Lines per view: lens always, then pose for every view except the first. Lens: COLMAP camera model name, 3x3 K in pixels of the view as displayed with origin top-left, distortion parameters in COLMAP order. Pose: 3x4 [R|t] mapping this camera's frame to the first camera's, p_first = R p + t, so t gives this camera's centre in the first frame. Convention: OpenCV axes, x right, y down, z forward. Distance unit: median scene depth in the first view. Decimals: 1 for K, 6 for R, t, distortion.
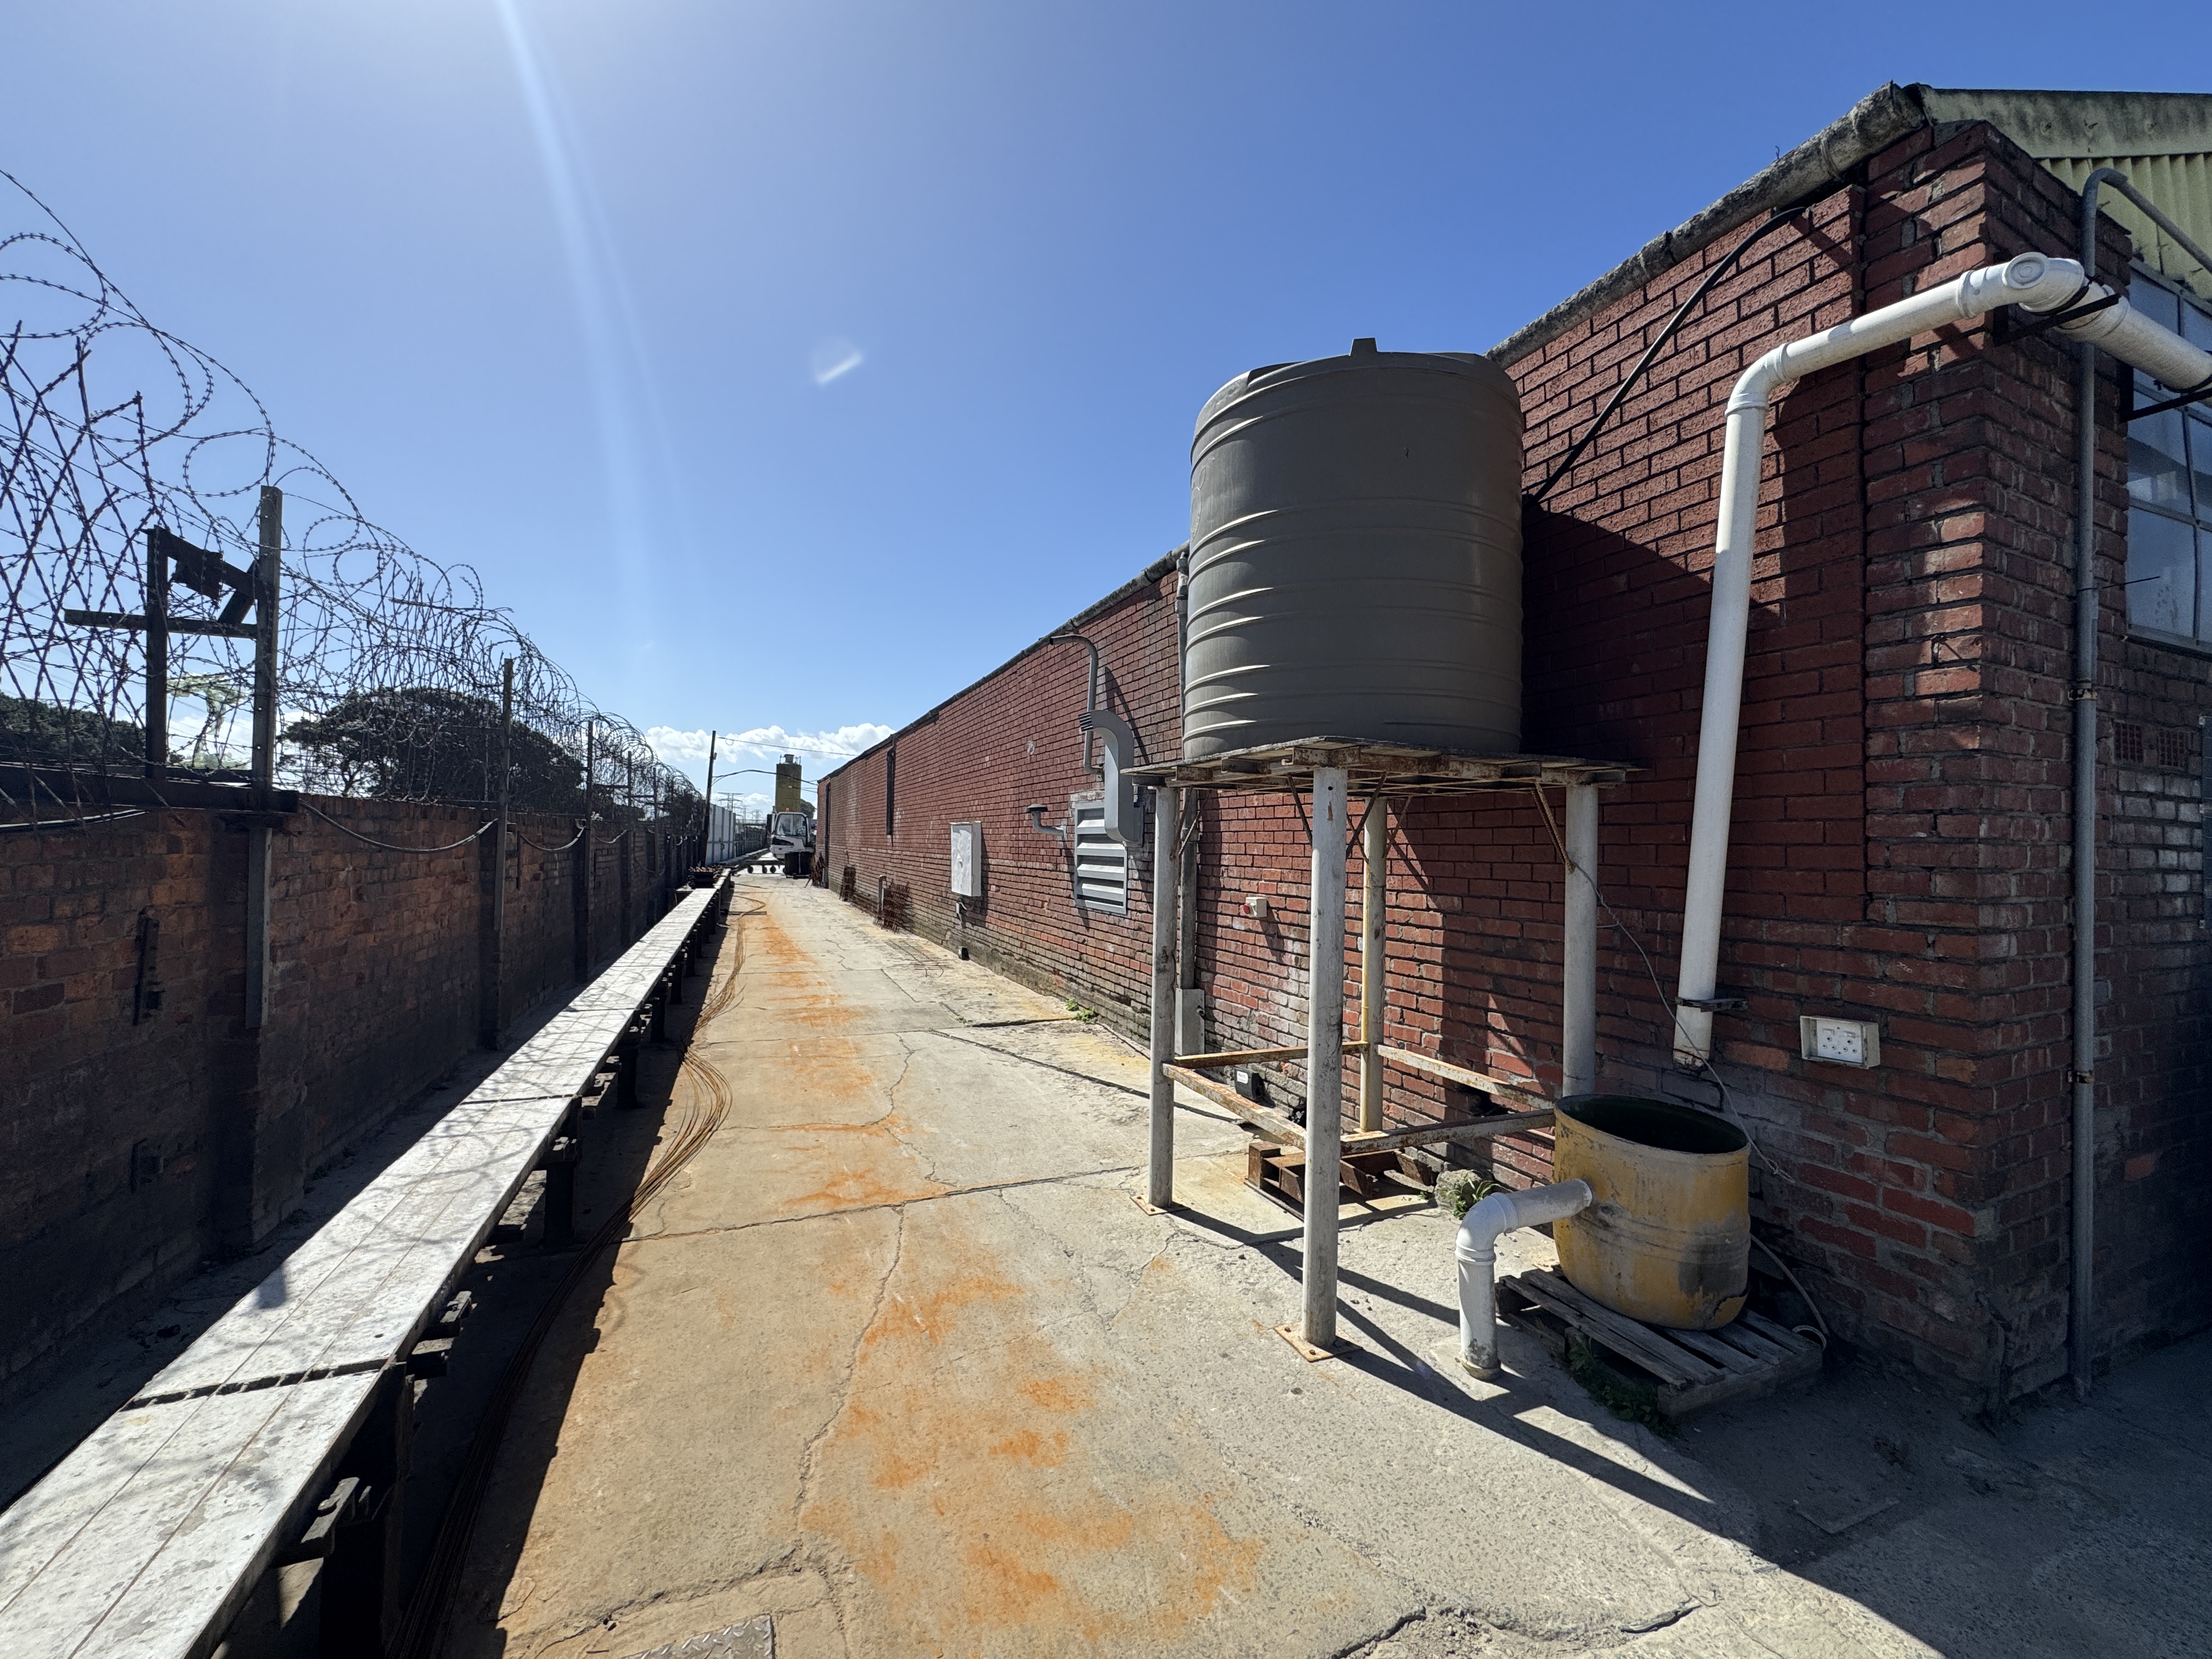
lens RADIAL K [[881.9, 0, 1107.9], [0, 881.9, 827.3], [0, 0, 1]] dist [-0.002322, 0.000723]
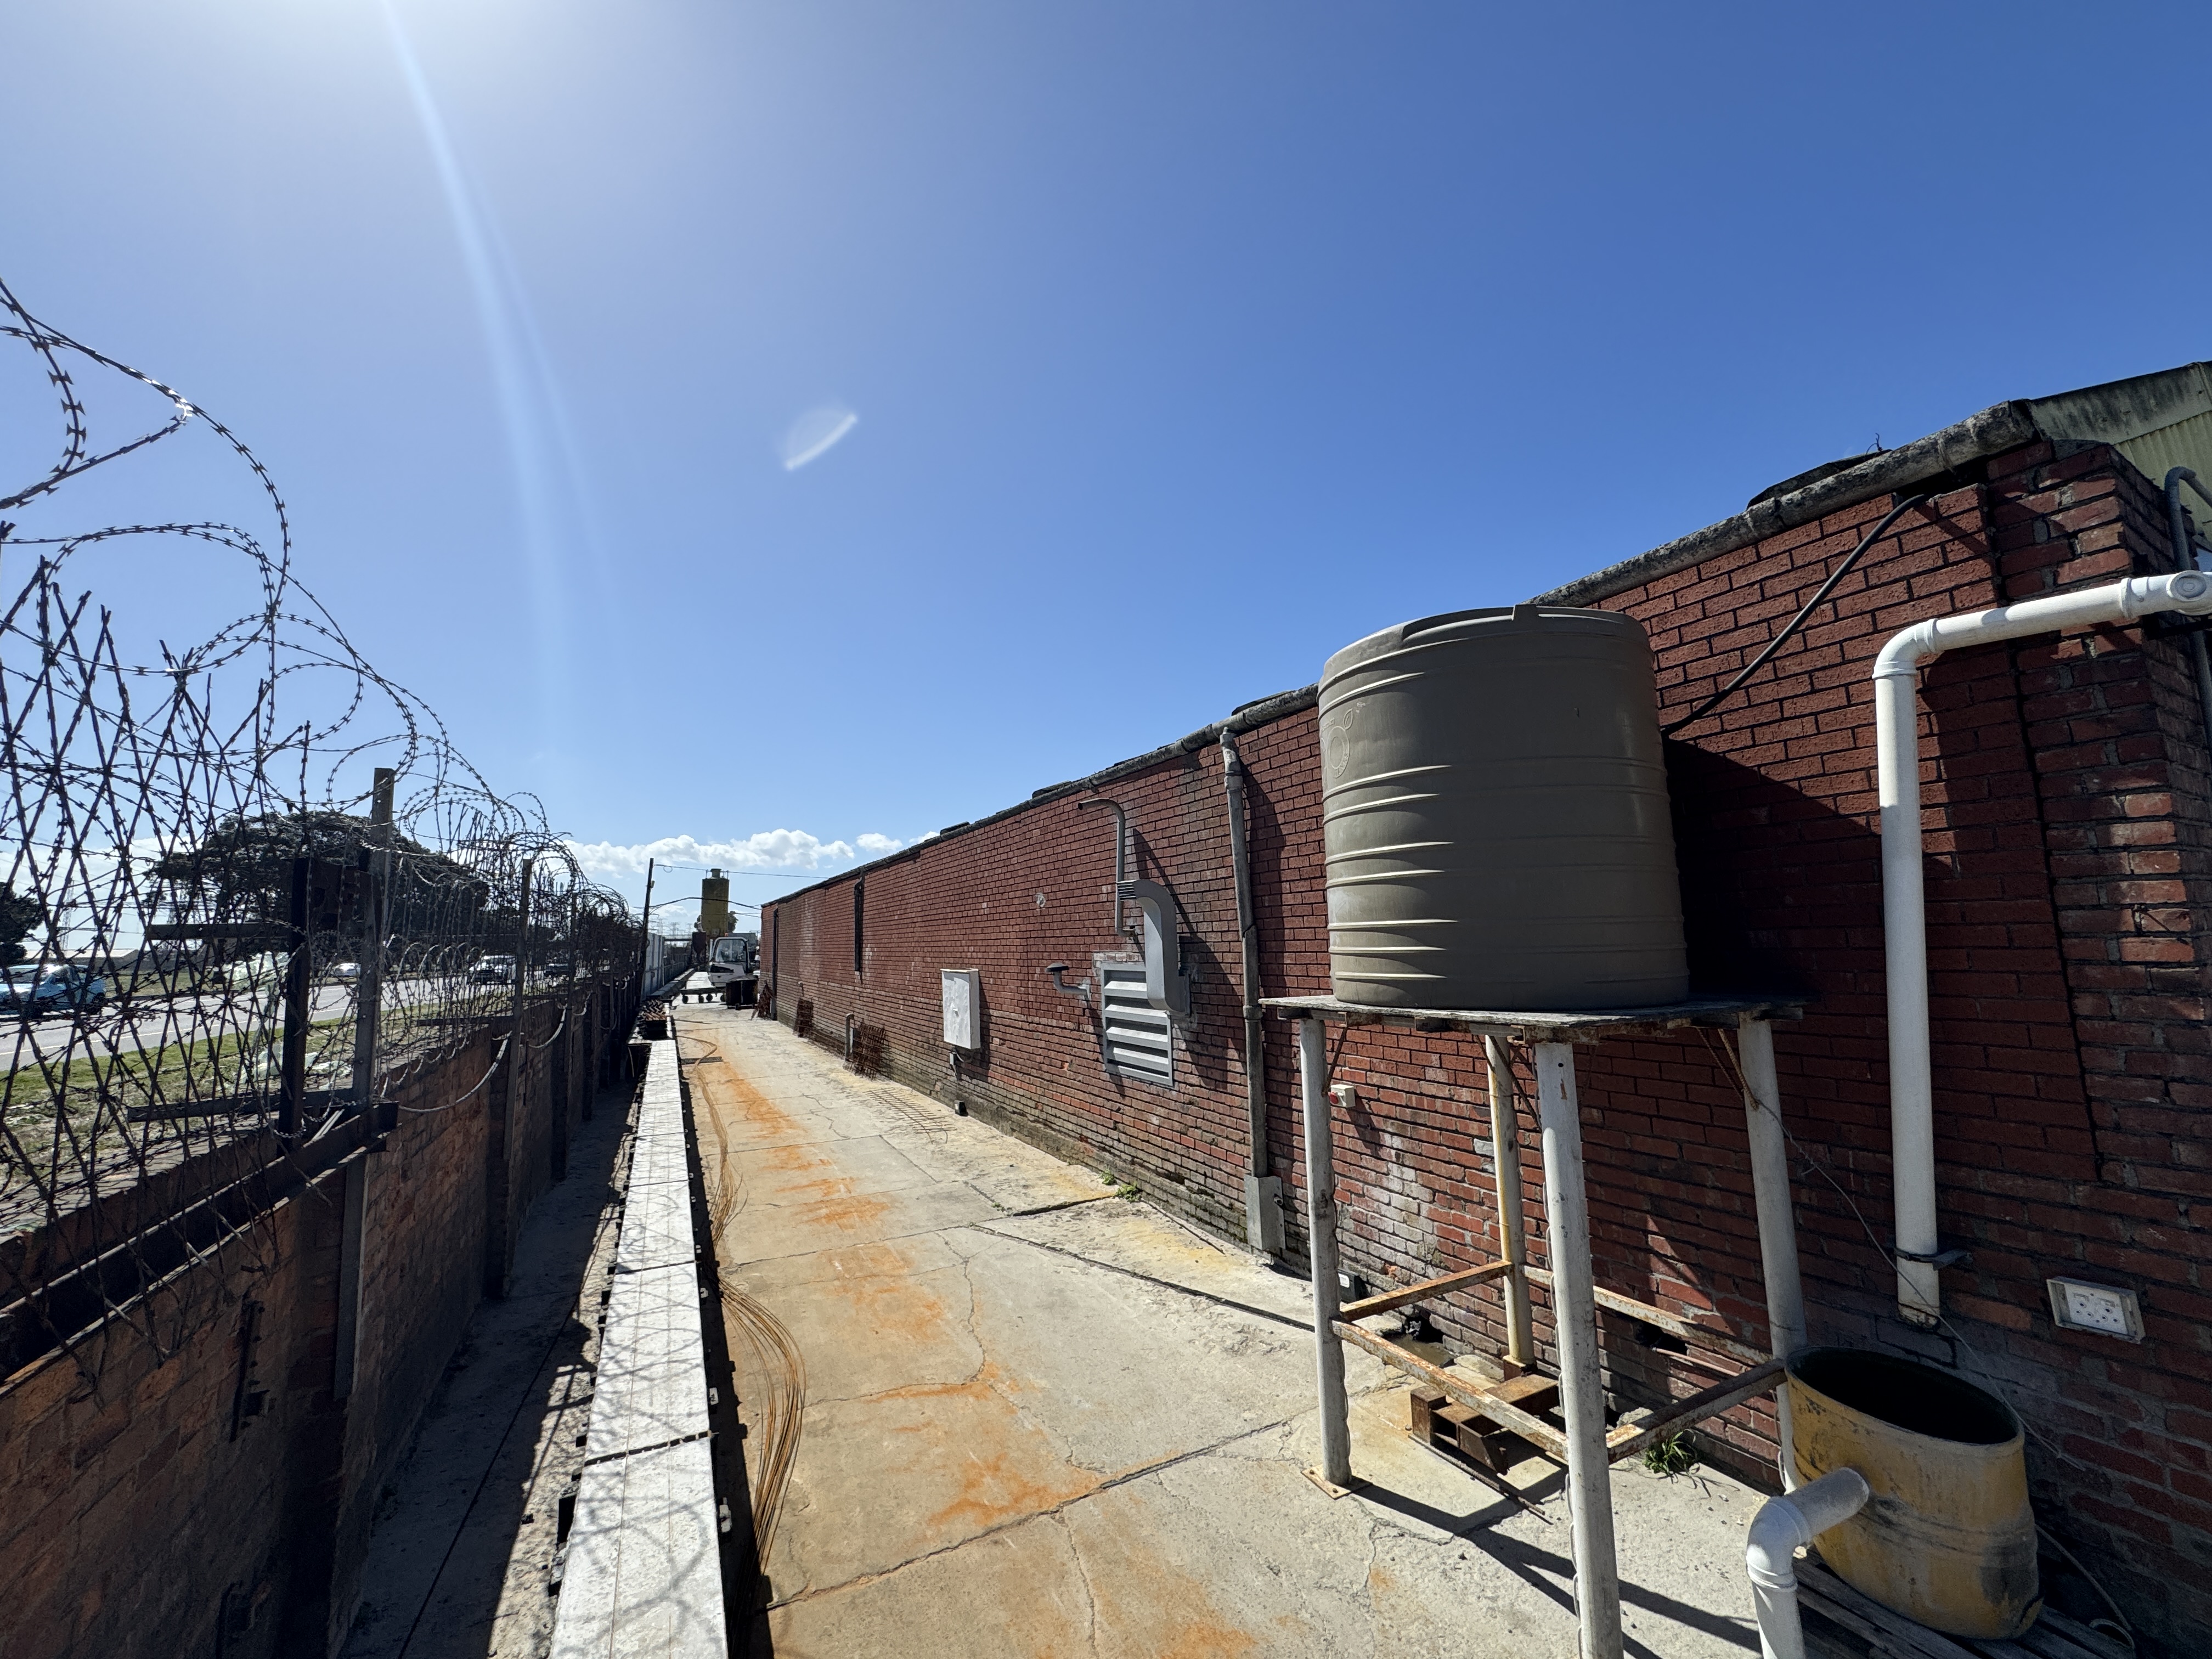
lens RADIAL K [[881.9, 0, 1107.9], [0, 881.9, 827.3], [0, 0, 1]] dist [-0.002322, 0.000723]
pose [[0.996049, -0.034990, 0.081627, -0.272702], [0.043542, 0.993470, -0.105459, -0.192948], [-0.077403, 0.108596, 0.991068, 0.037255]]
